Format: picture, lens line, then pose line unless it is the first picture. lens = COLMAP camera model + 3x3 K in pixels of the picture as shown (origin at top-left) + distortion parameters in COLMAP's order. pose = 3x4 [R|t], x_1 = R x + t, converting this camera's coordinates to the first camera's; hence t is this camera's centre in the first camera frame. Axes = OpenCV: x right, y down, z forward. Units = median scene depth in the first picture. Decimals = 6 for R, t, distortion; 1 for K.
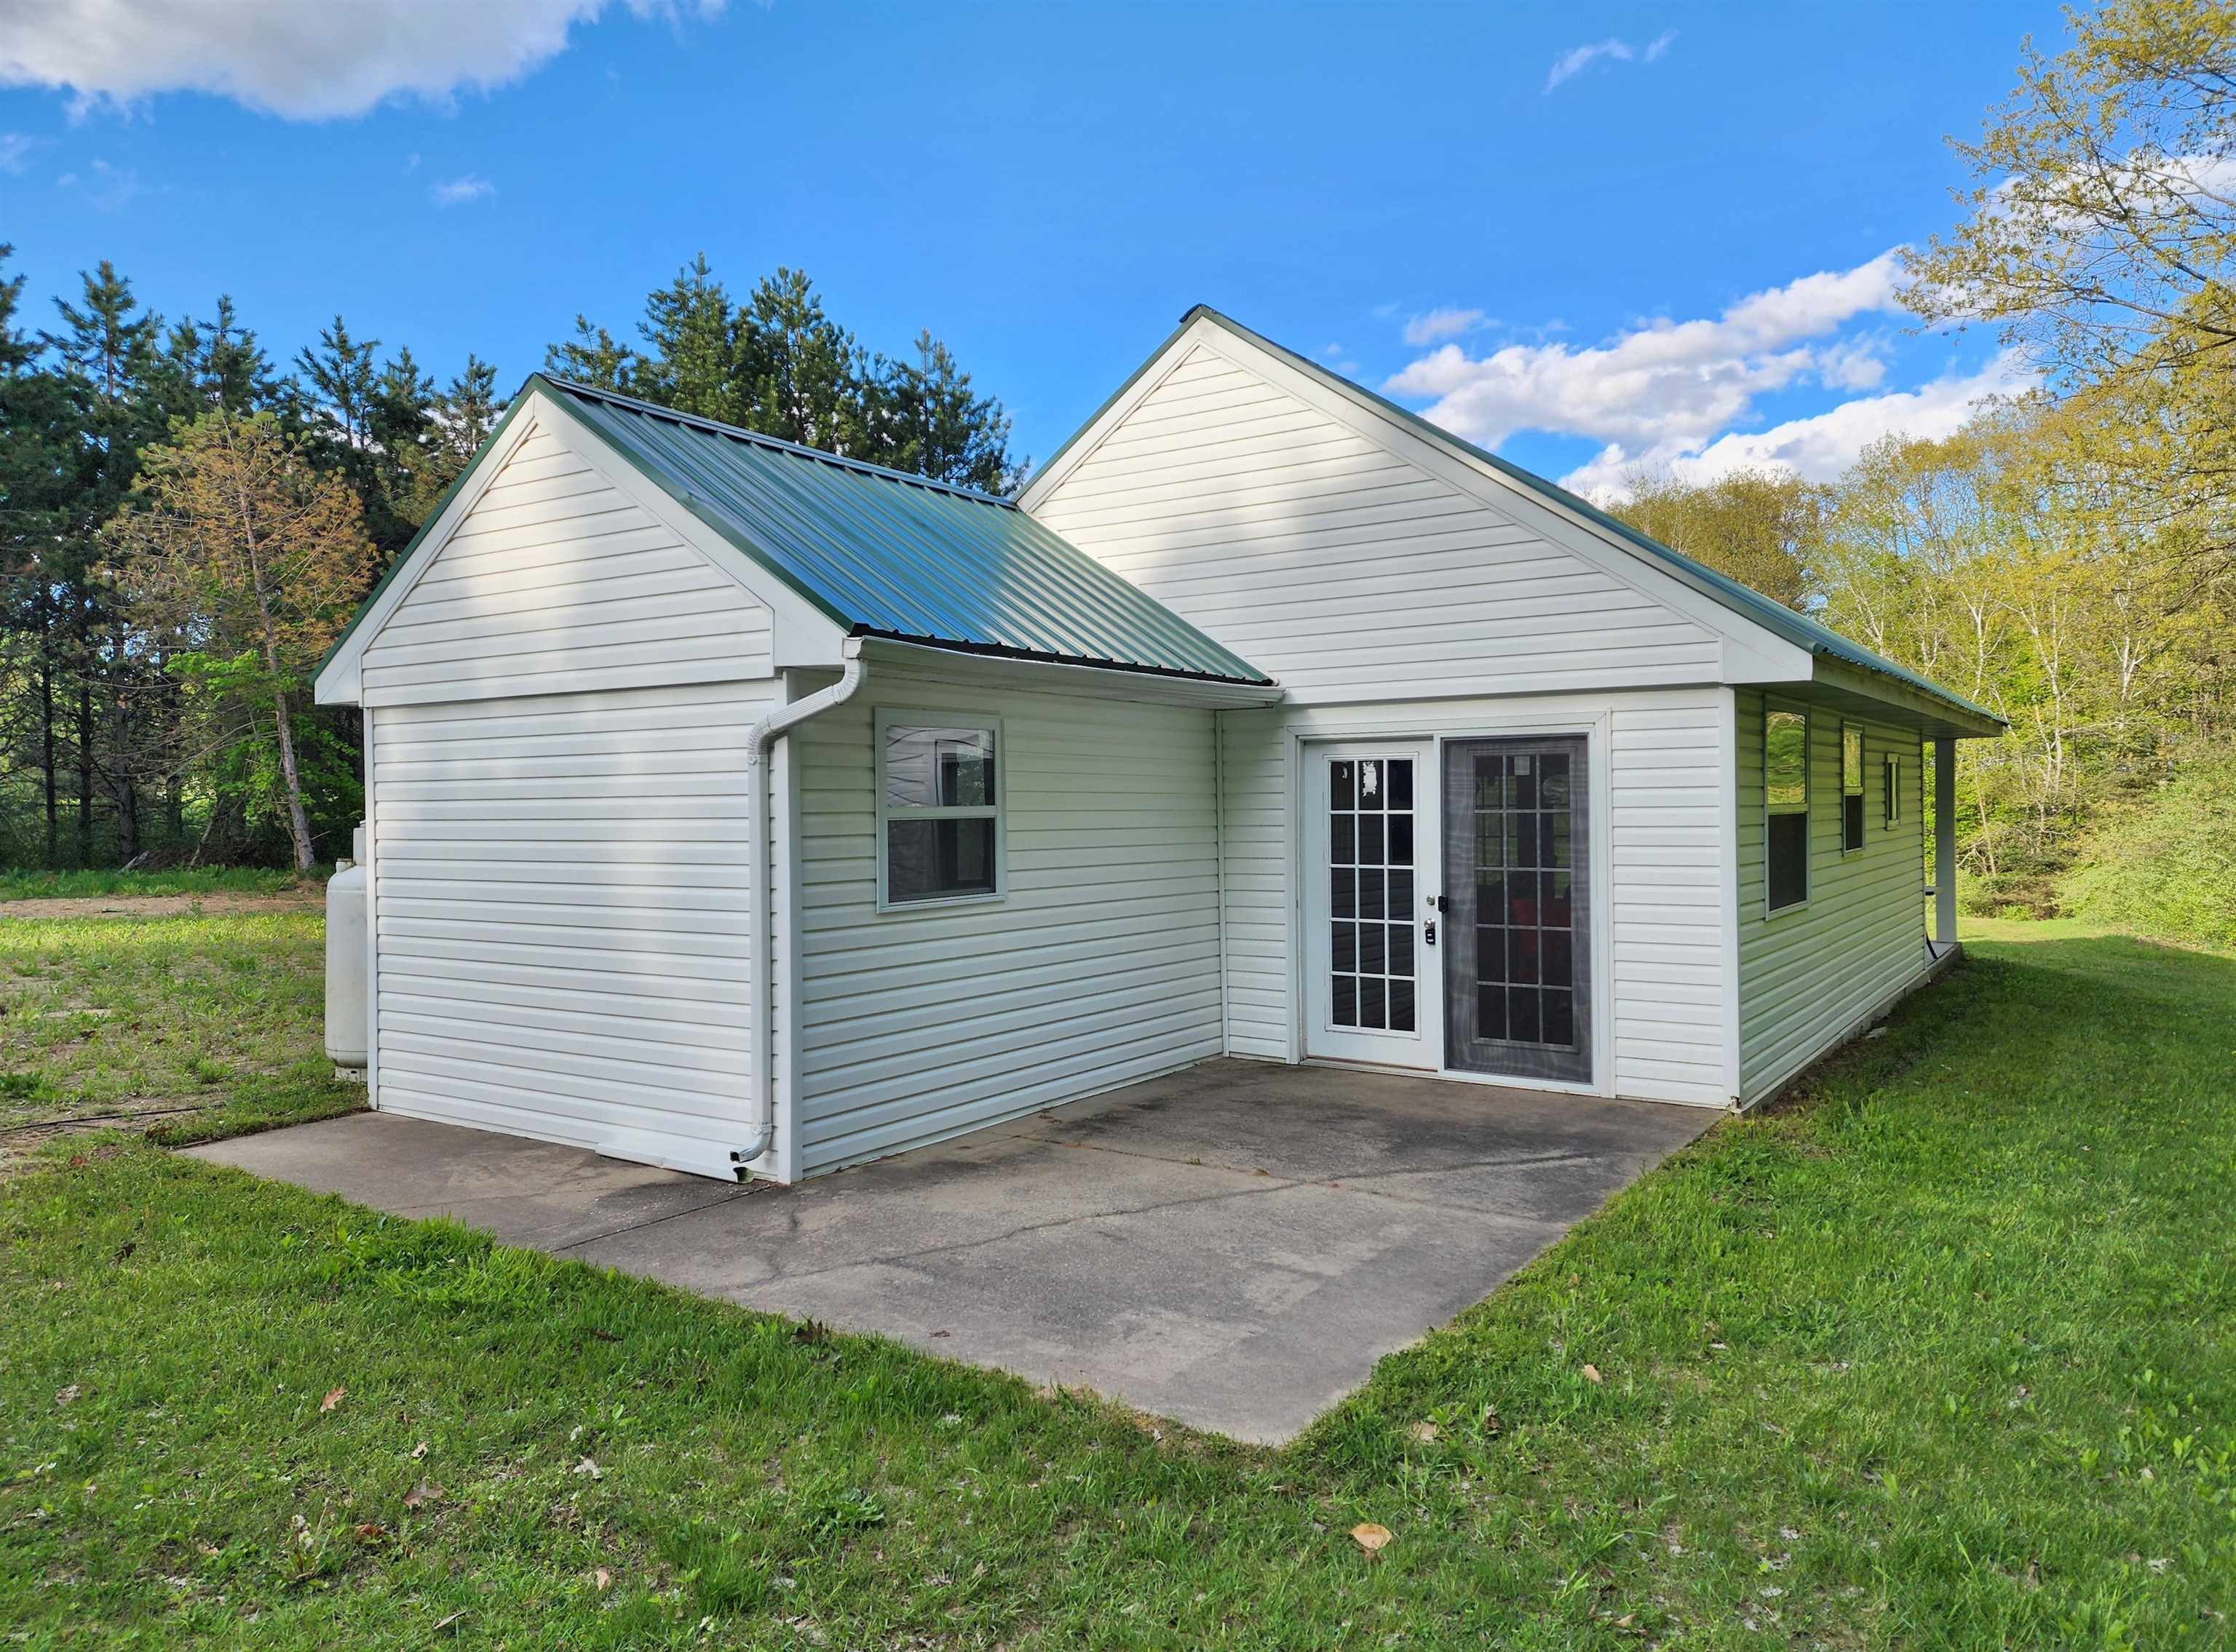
lens RADIAL K [[1527.1, 0, 1118.0], [0, 1527.1, 826.0], [0, 0, 1]] dist [0.004085, 0.000270]
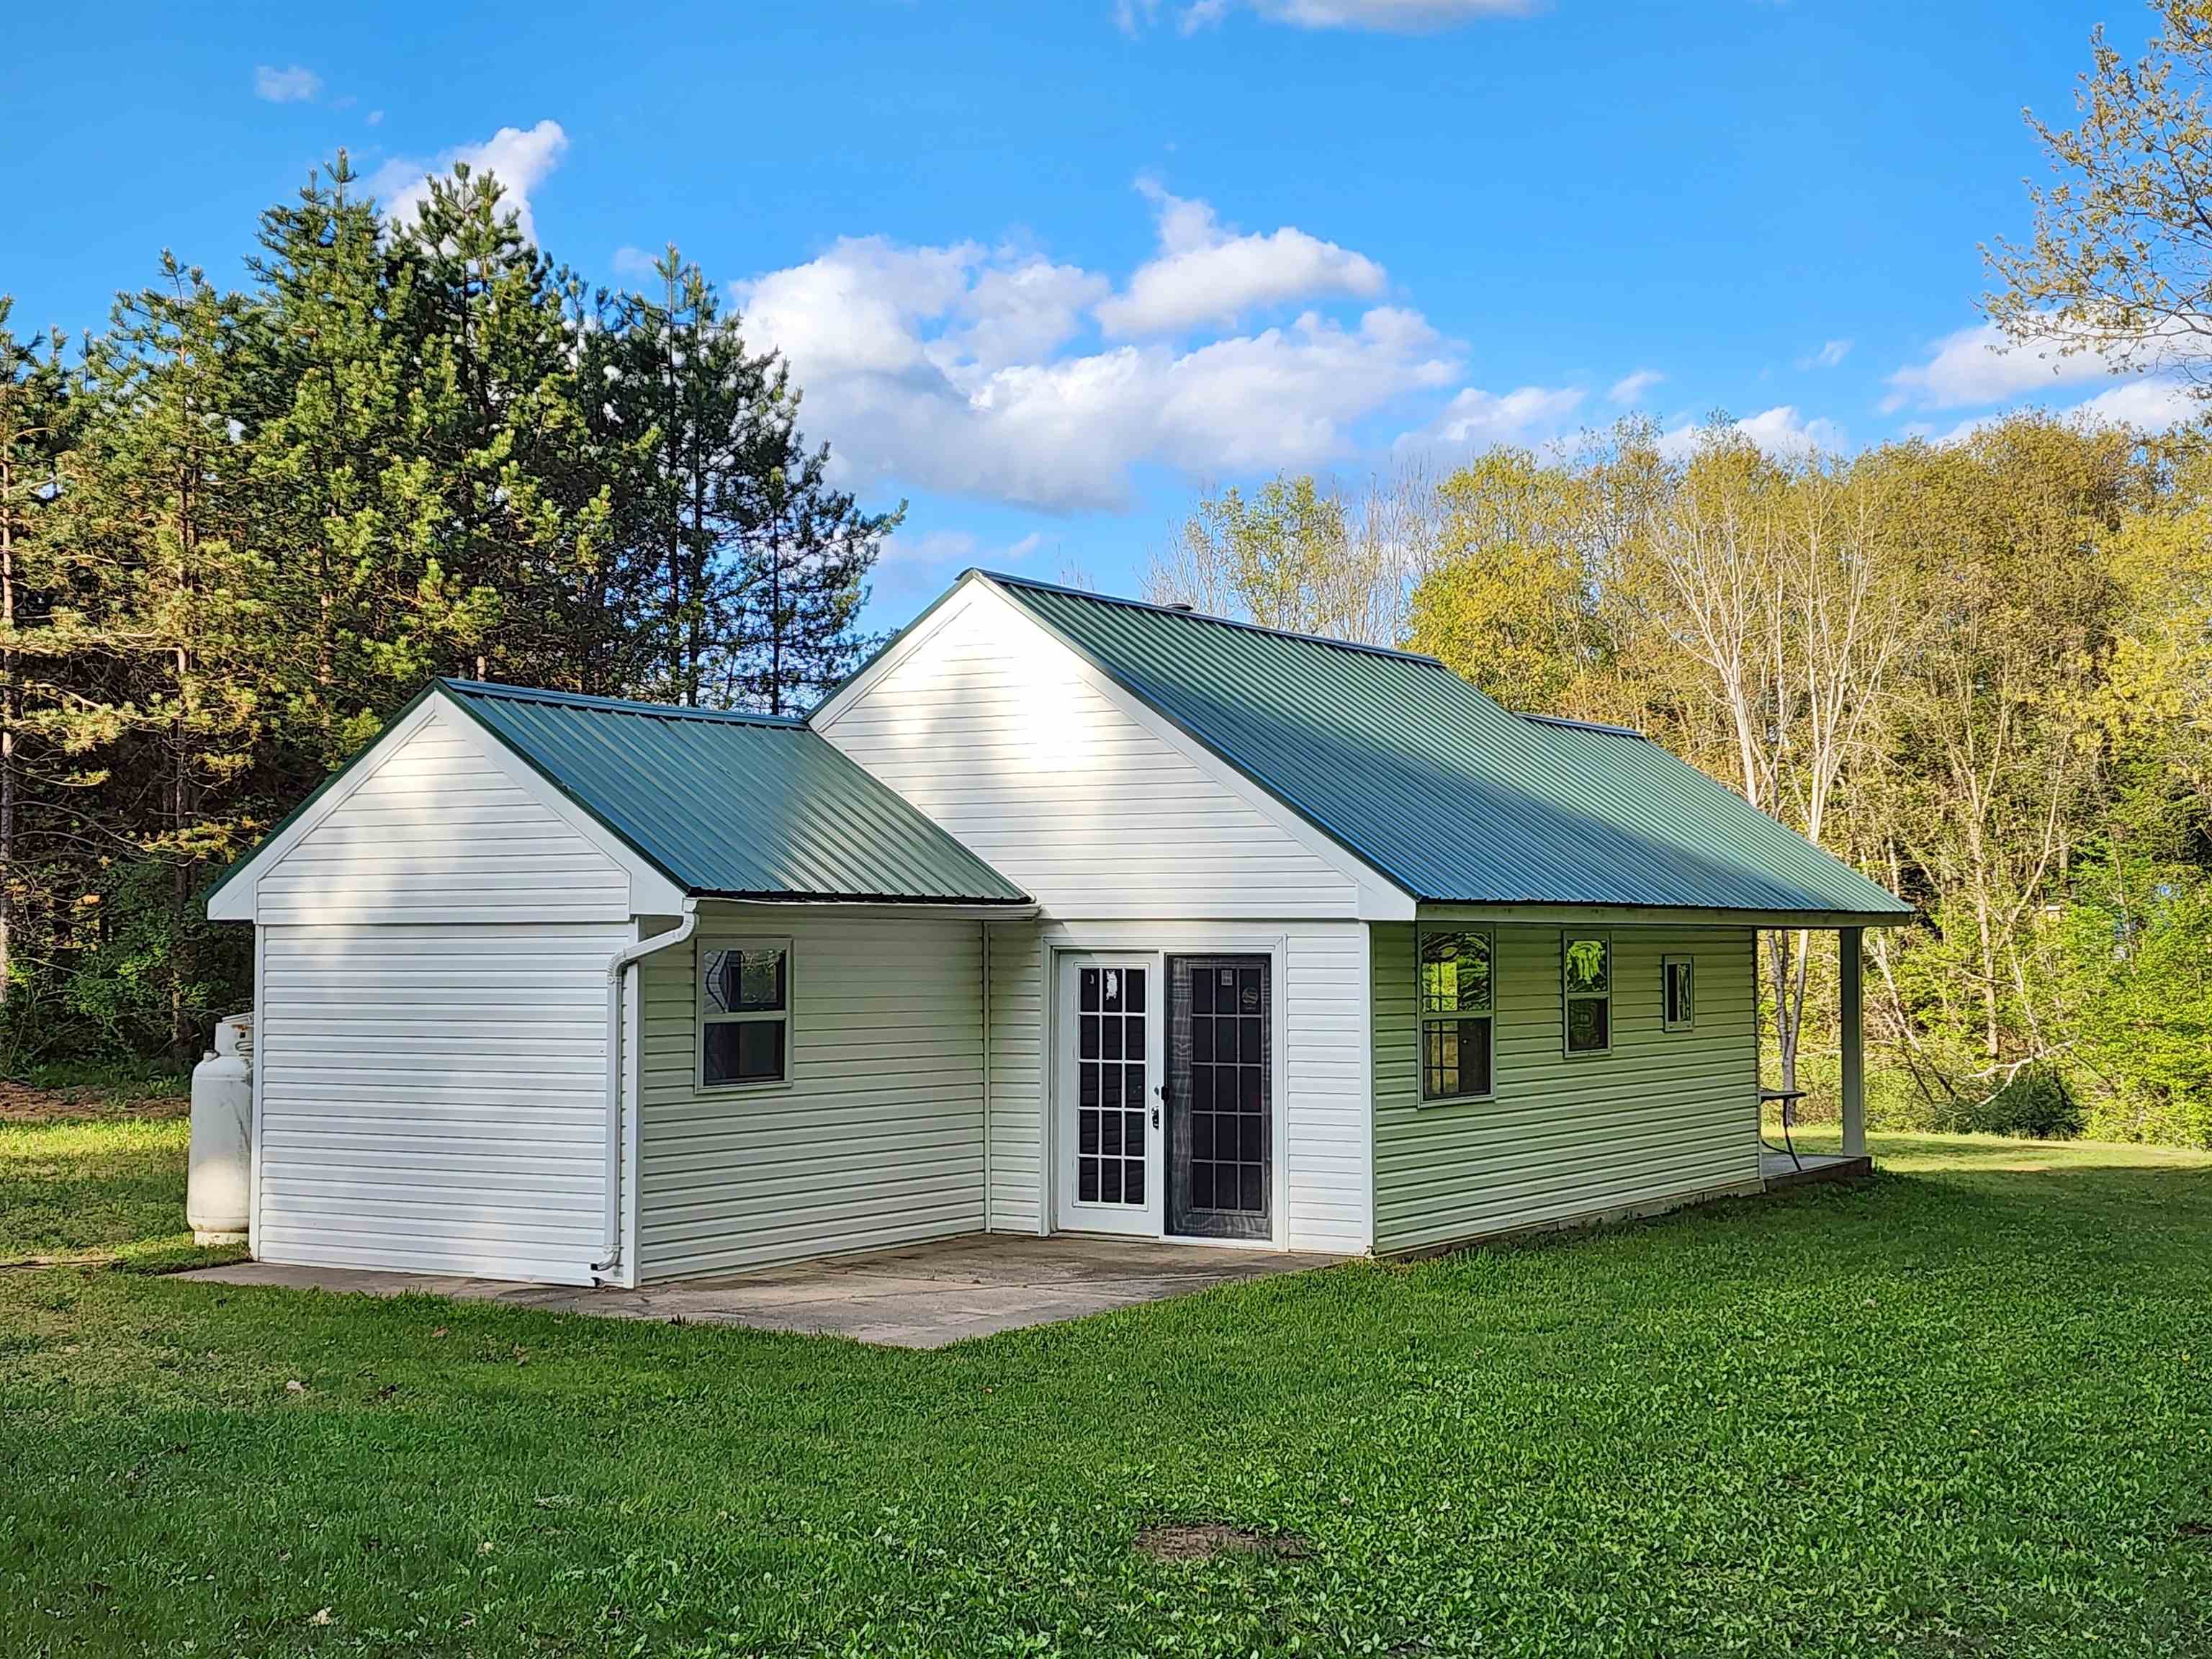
lens RADIAL K [[2879.0, 0, 1106.0], [0, 2879.0, 829.5], [0, 0, 1]] dist [0.143013, 0.014721]
pose [[0.999200, 0.011600, 0.038282, 0.076509], [-0.009492, 0.998452, -0.054812, -0.028954], [-0.038858, 0.054405, 0.997763, -1.177193]]
